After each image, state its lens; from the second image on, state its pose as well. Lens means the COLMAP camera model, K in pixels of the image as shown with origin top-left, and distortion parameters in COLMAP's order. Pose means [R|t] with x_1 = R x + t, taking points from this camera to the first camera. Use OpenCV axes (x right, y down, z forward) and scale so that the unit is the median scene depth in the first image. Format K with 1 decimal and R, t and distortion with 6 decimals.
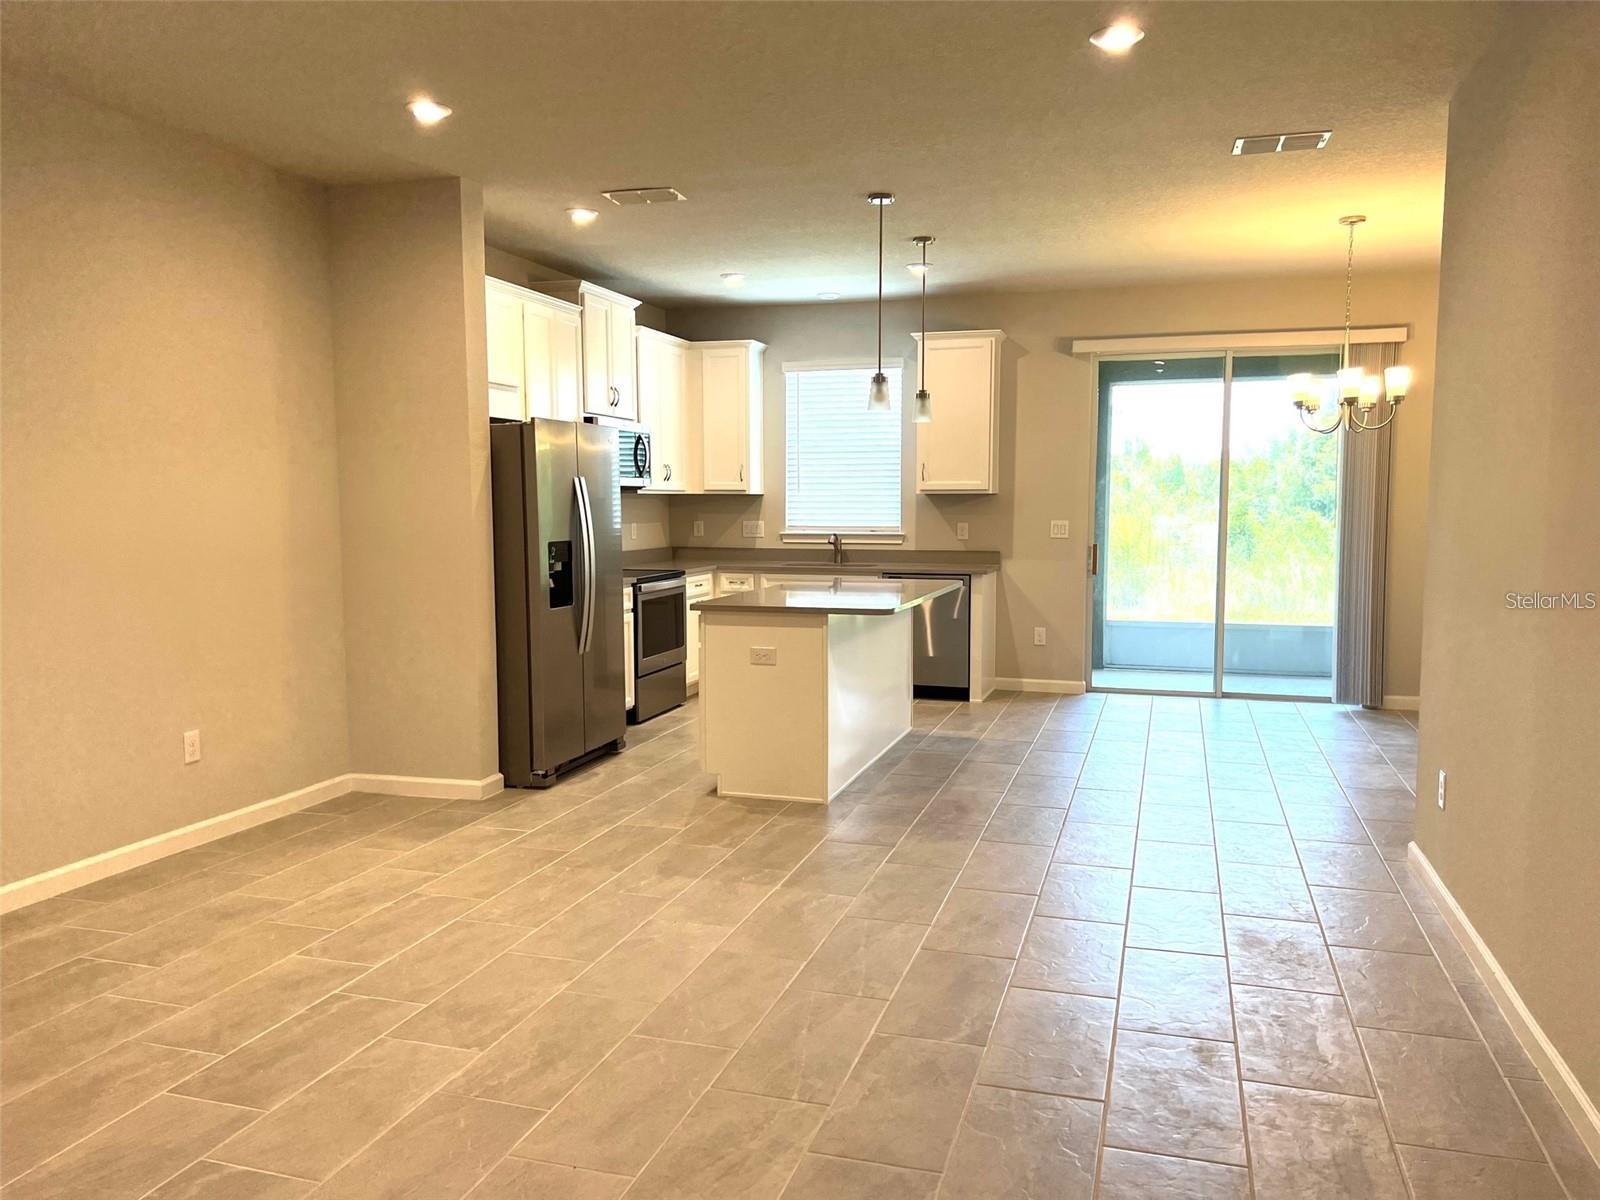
lens RADIAL K [[1217.8, 0, 814.5], [0, 1217.8, 595.3], [0, 0, 1]] dist [0.048489, -0.030075]
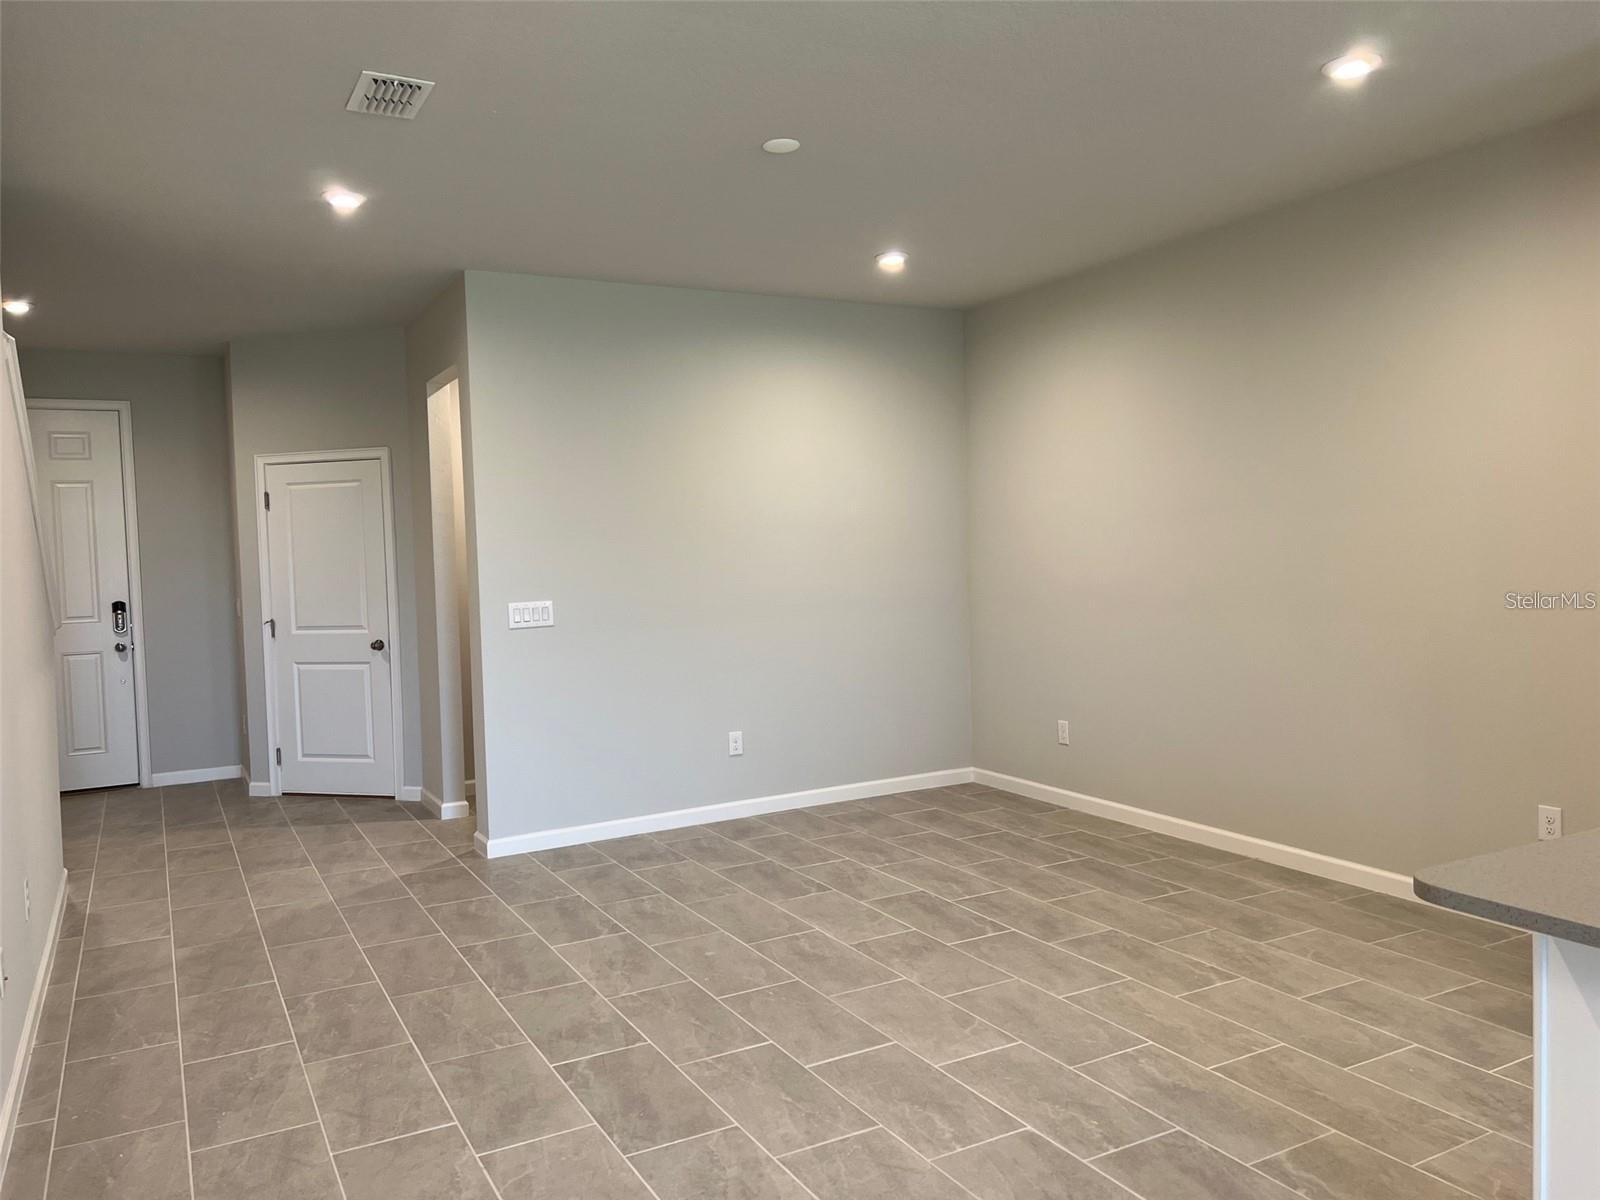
lens RADIAL K [[1217.8, 0, 838.3], [0, 1217.8, 600.1], [0, 0, 1]] dist [0.048489, -0.030075]
pose [[-0.691183, 0.053614, -0.720688, 0.386711], [-0.030890, 0.994141, 0.103582, -0.092550], [0.722019, 0.093856, -0.685477, 0.998868]]
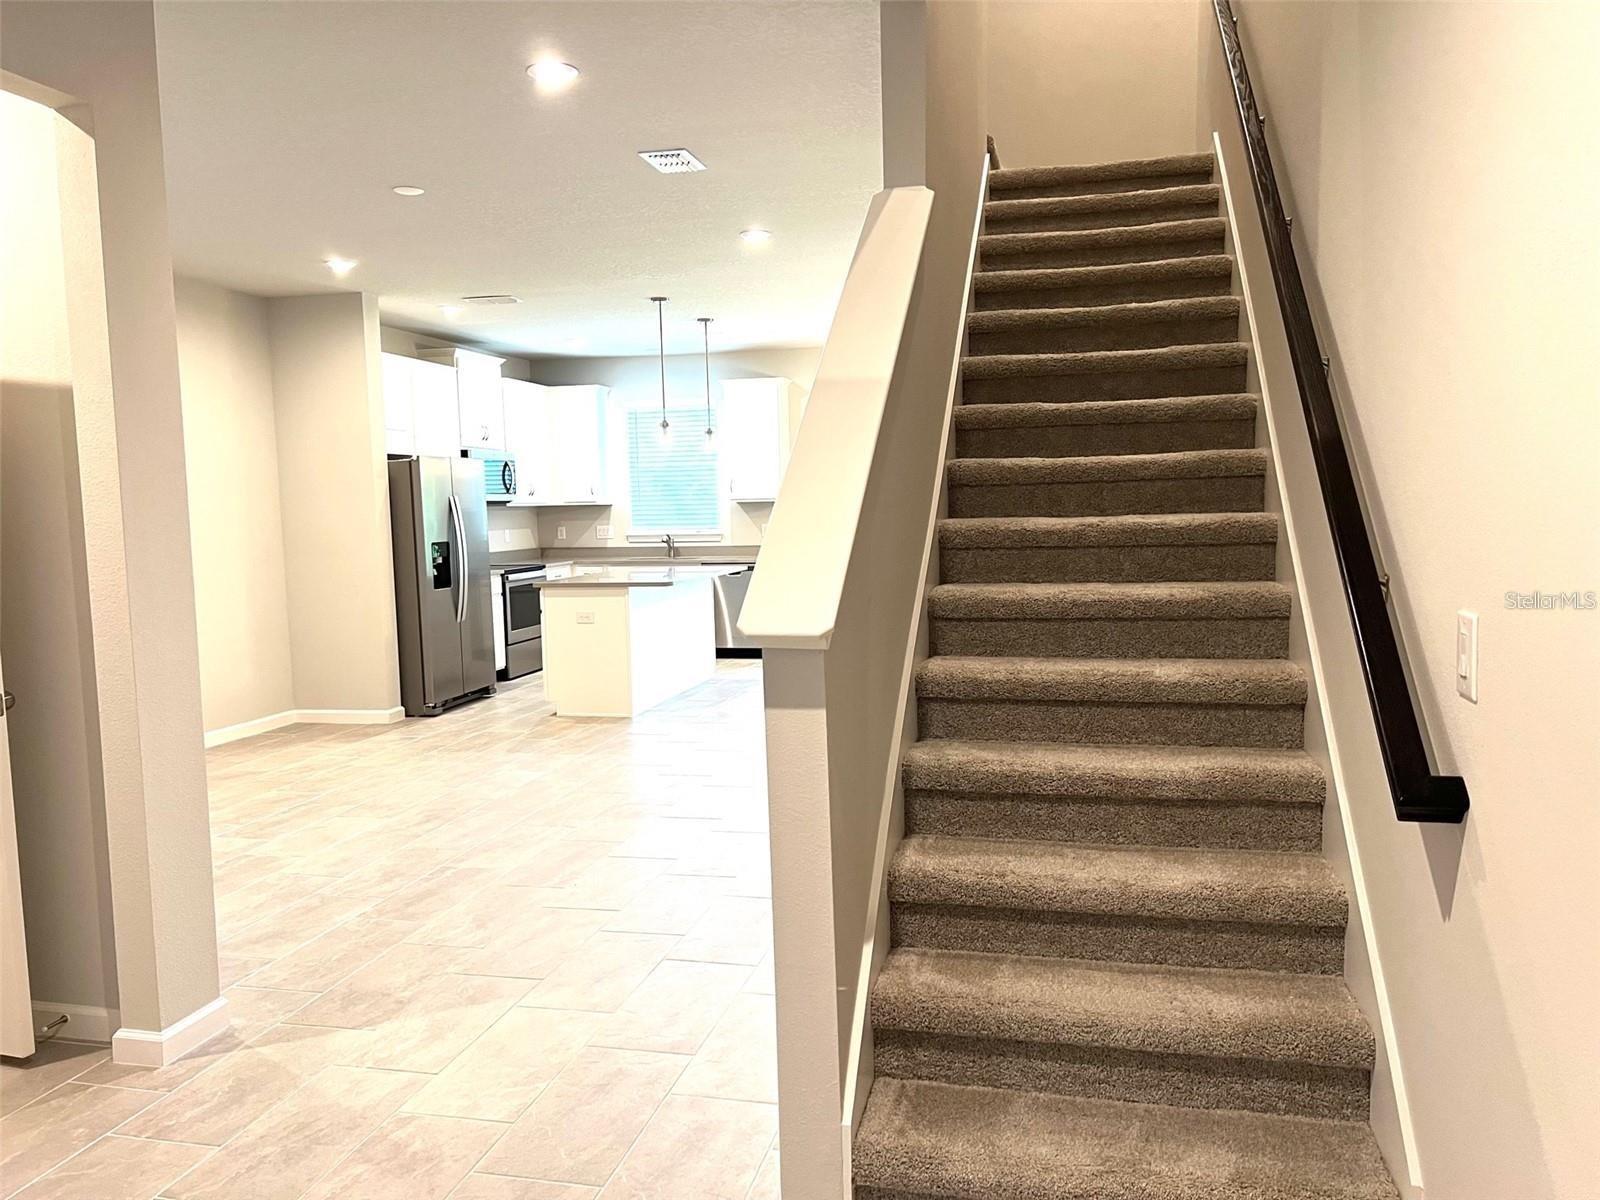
lens RADIAL K [[1217.8, 0, 793.1], [0, 1217.8, 598.5], [0, 0, 1]] dist [0.048489, -0.030075]
pose [[0.998170, -0.028584, 0.053287, 0.119910], [0.028727, 0.999585, -0.001920, 0.035291], [-0.053210, 0.003447, 0.998577, -0.427967]]
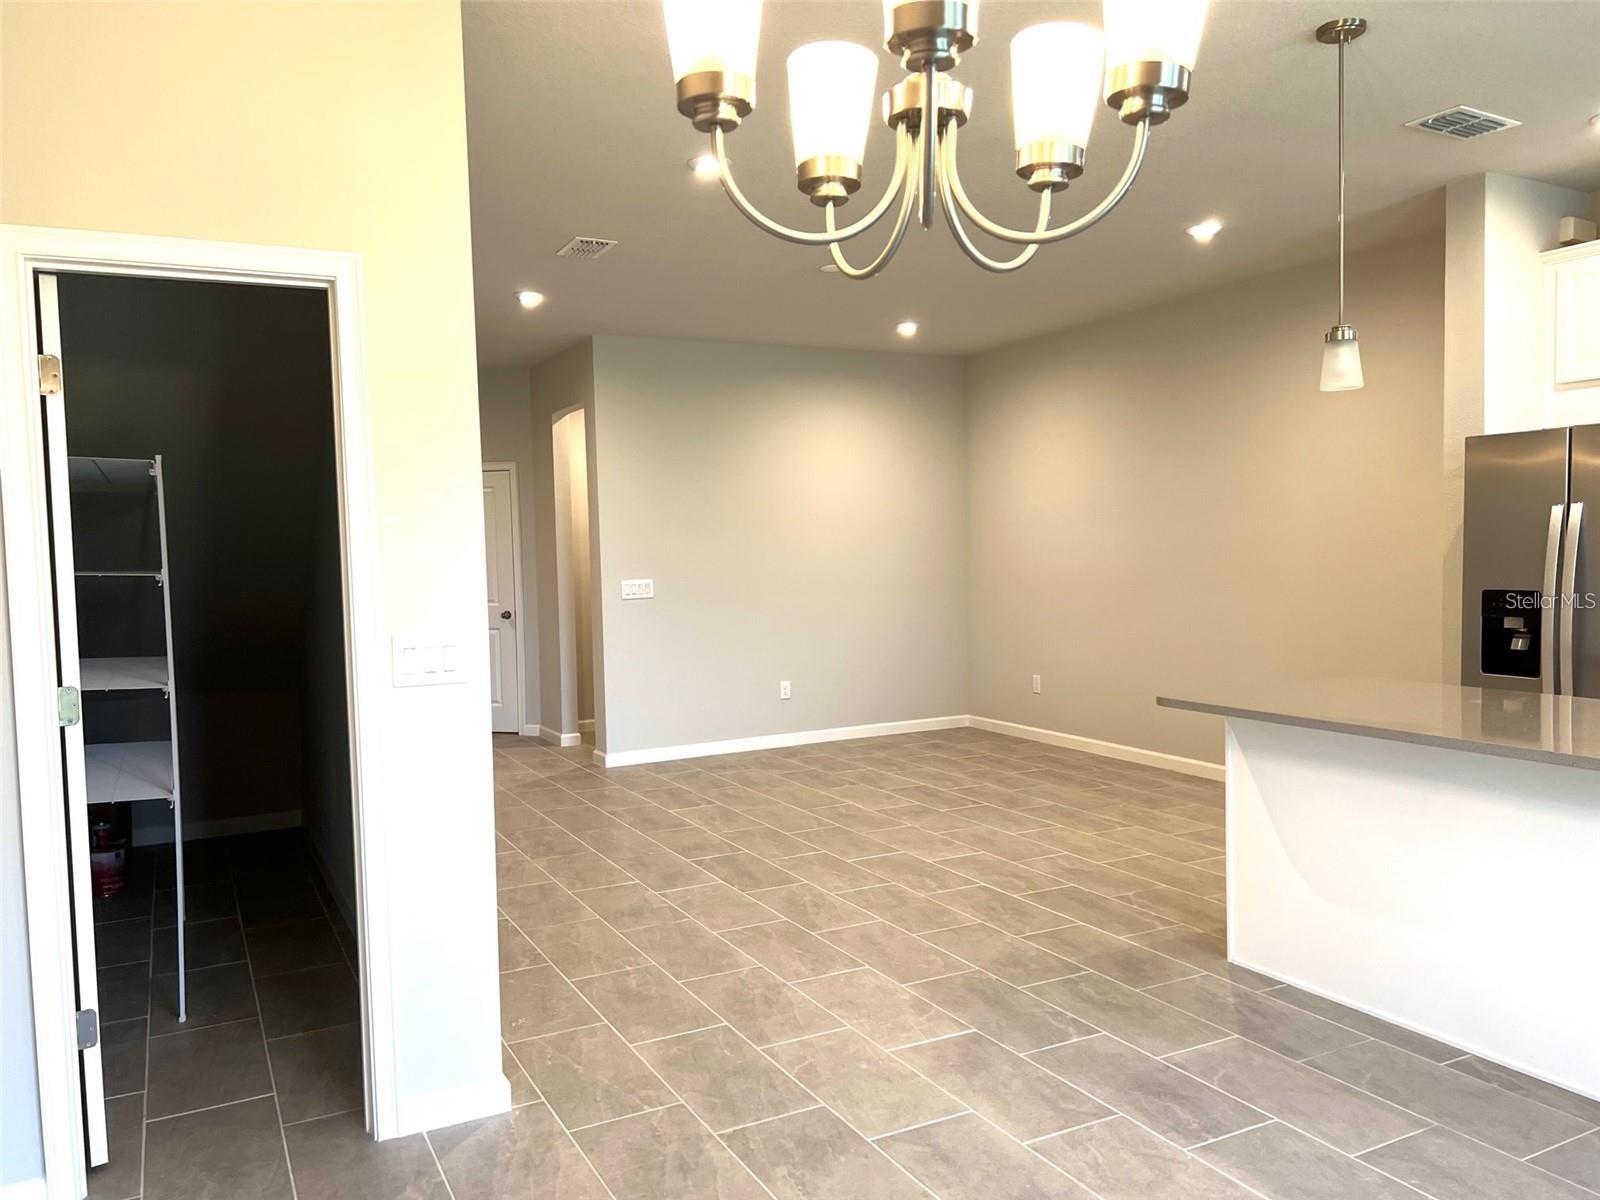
lens RADIAL K [[1217.8, 0, 807.5], [0, 1217.8, 611.2], [0, 0, 1]] dist [0.048489, -0.030075]
pose [[-0.718770, 0.053678, -0.693172, 0.640323], [-0.034905, 0.992972, 0.113088, -0.103920], [0.694371, 0.105479, -0.711845, 1.225103]]
